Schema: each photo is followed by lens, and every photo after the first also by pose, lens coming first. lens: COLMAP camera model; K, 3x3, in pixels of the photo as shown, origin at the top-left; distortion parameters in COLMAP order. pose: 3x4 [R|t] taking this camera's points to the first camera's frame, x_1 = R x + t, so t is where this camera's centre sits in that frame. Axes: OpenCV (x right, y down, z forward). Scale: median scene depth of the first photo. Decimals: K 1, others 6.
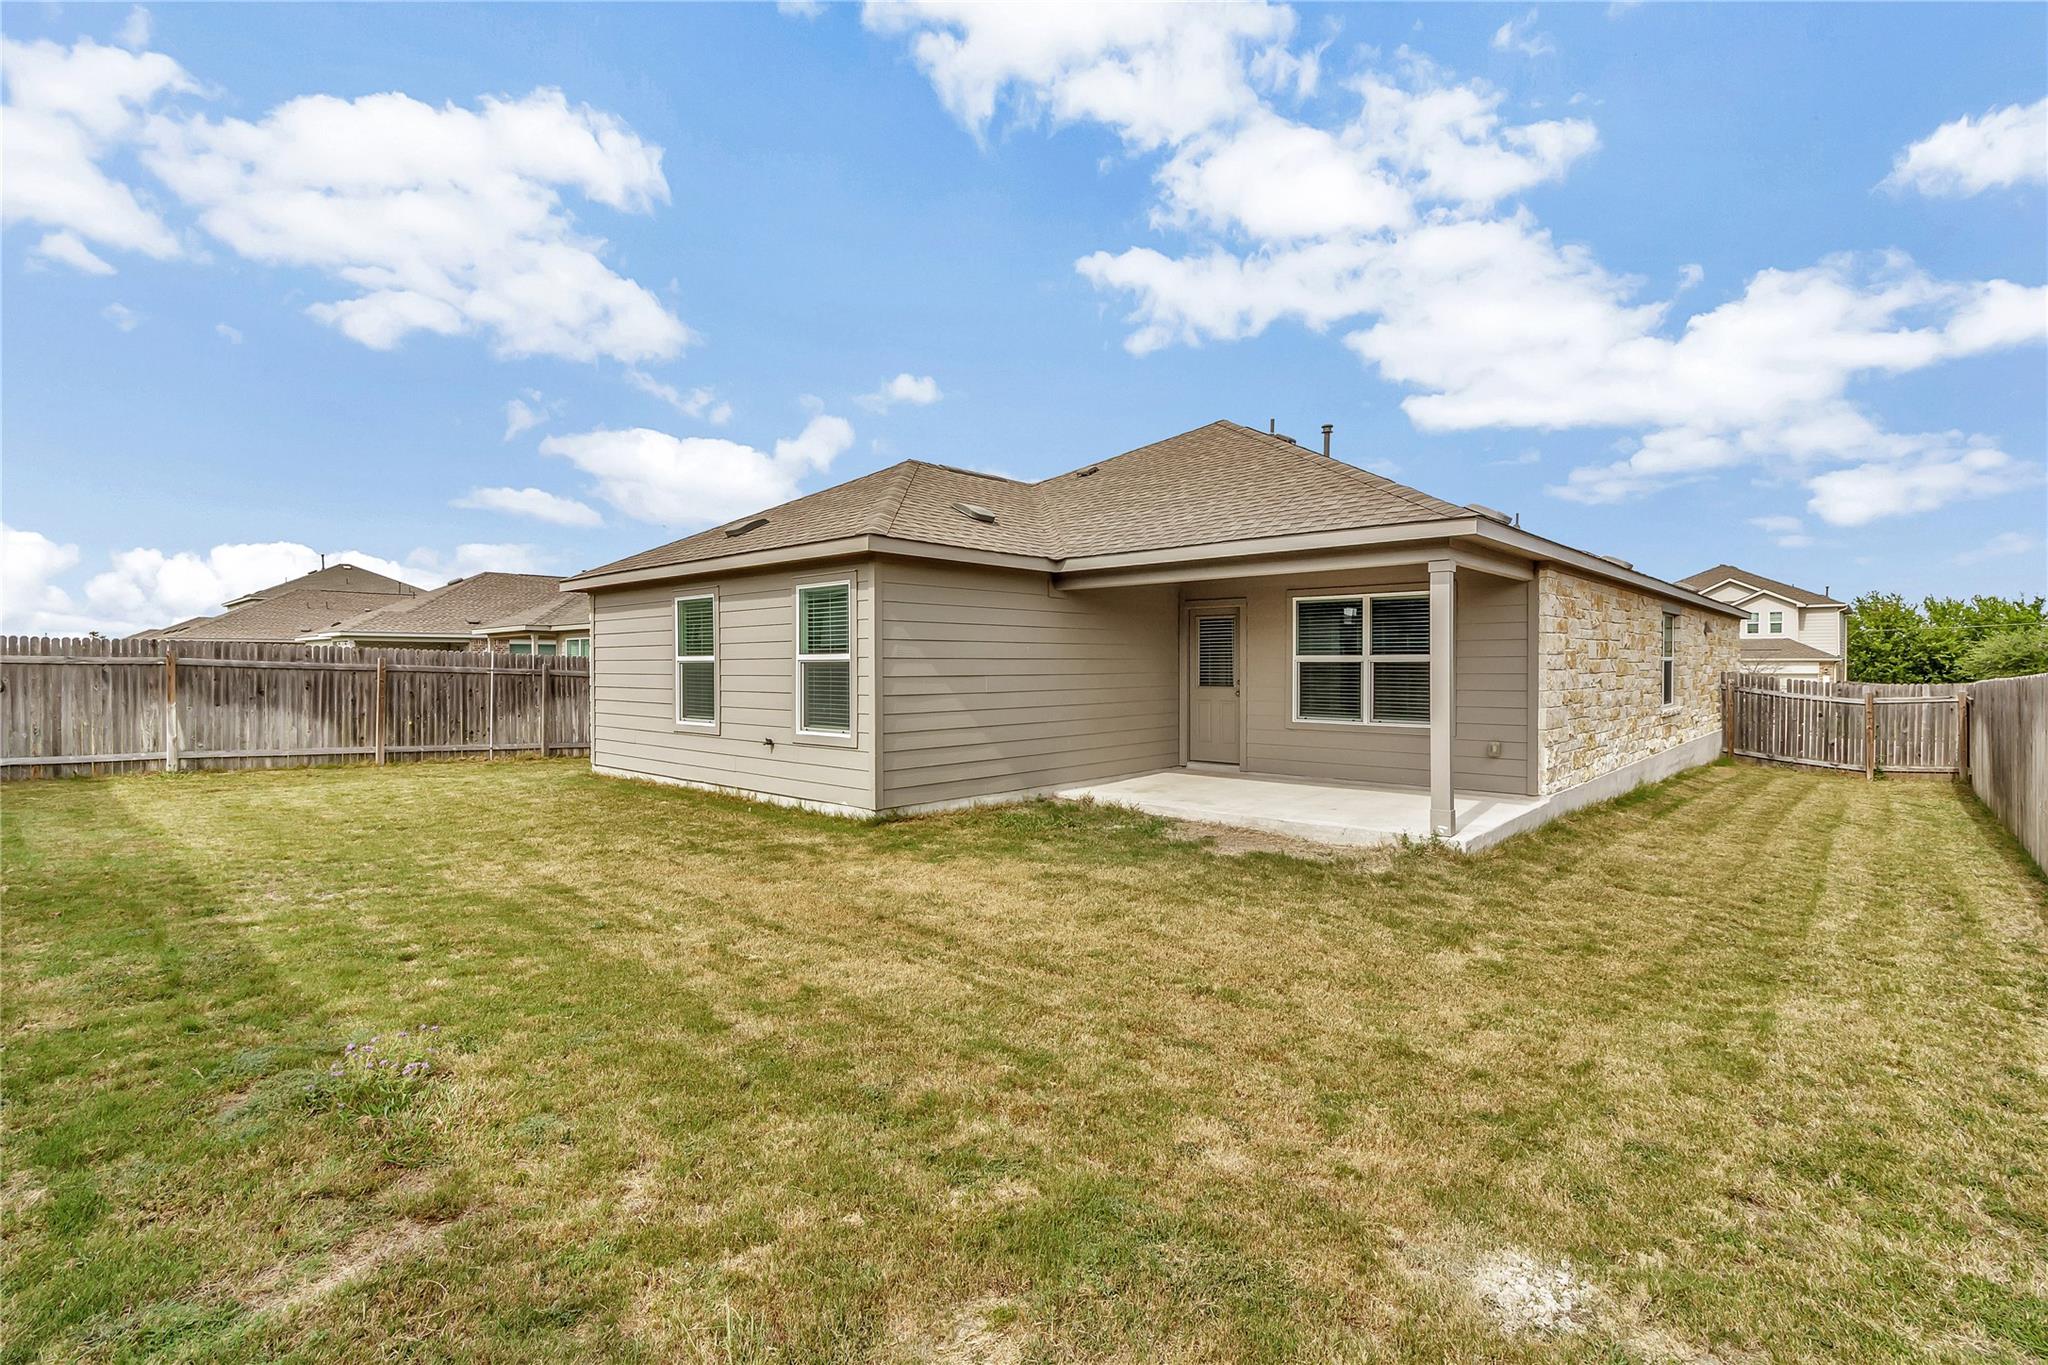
lens RADIAL K [[947.2, 0, 1021.0], [0, 947.2, 647.5], [0, 0, 1]] dist [0.001014, -0.000022]
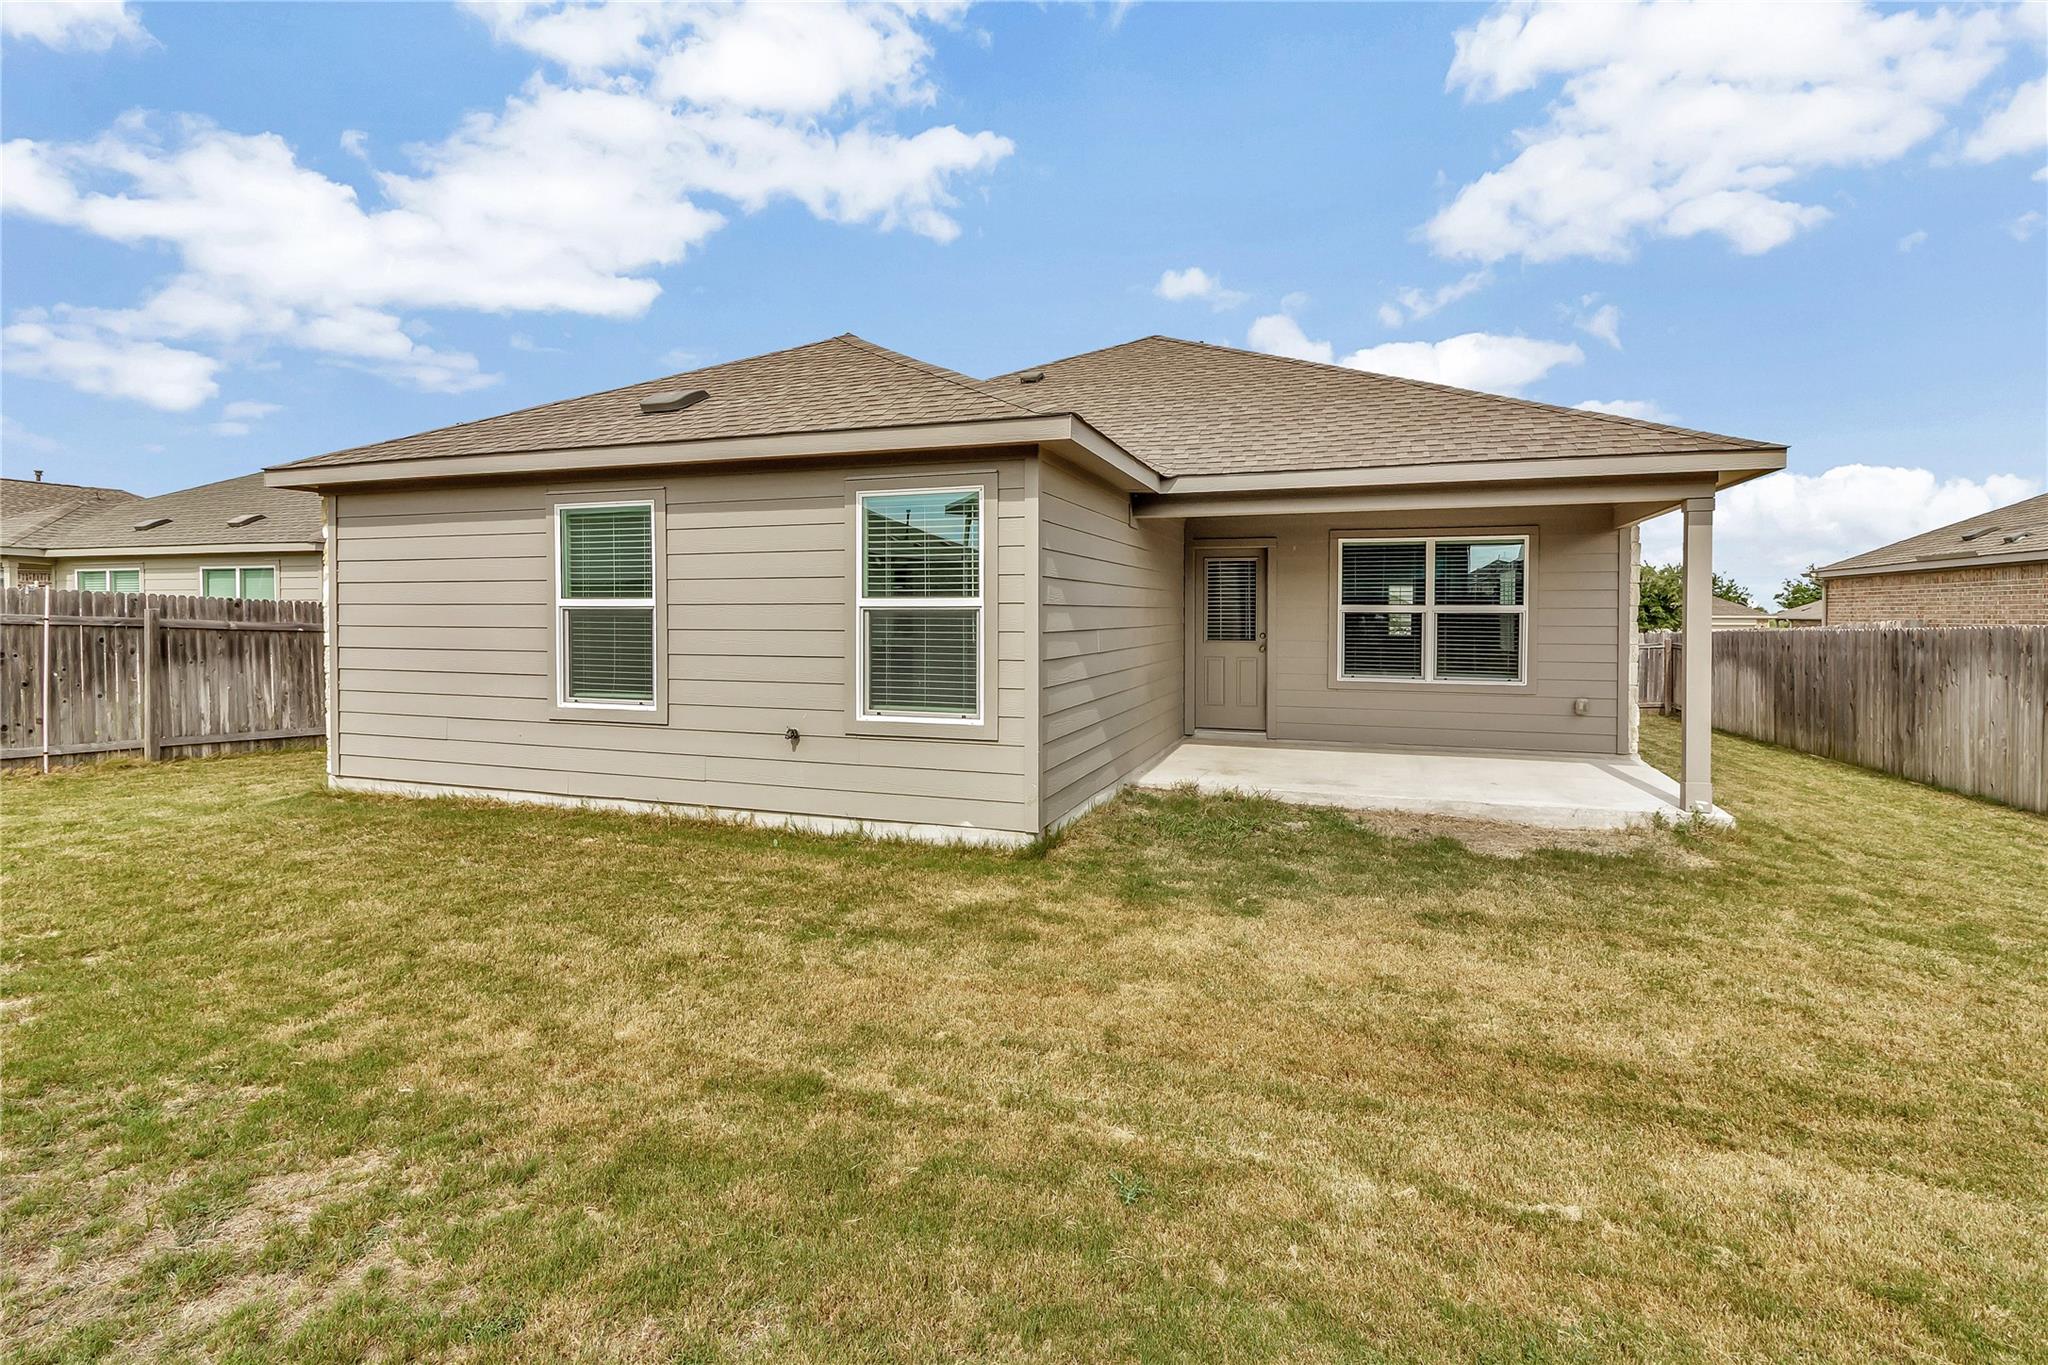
lens RADIAL K [[962.3, 0, 1024.5], [0, 962.3, 601.7], [0, 0, 1]] dist [-0.002977, -0.000305]
pose [[0.916164, 0.009225, 0.400697, -0.345527], [-0.011746, 0.999924, 0.003835, 0.005435], [-0.400631, -0.008220, 0.916203, 0.307969]]
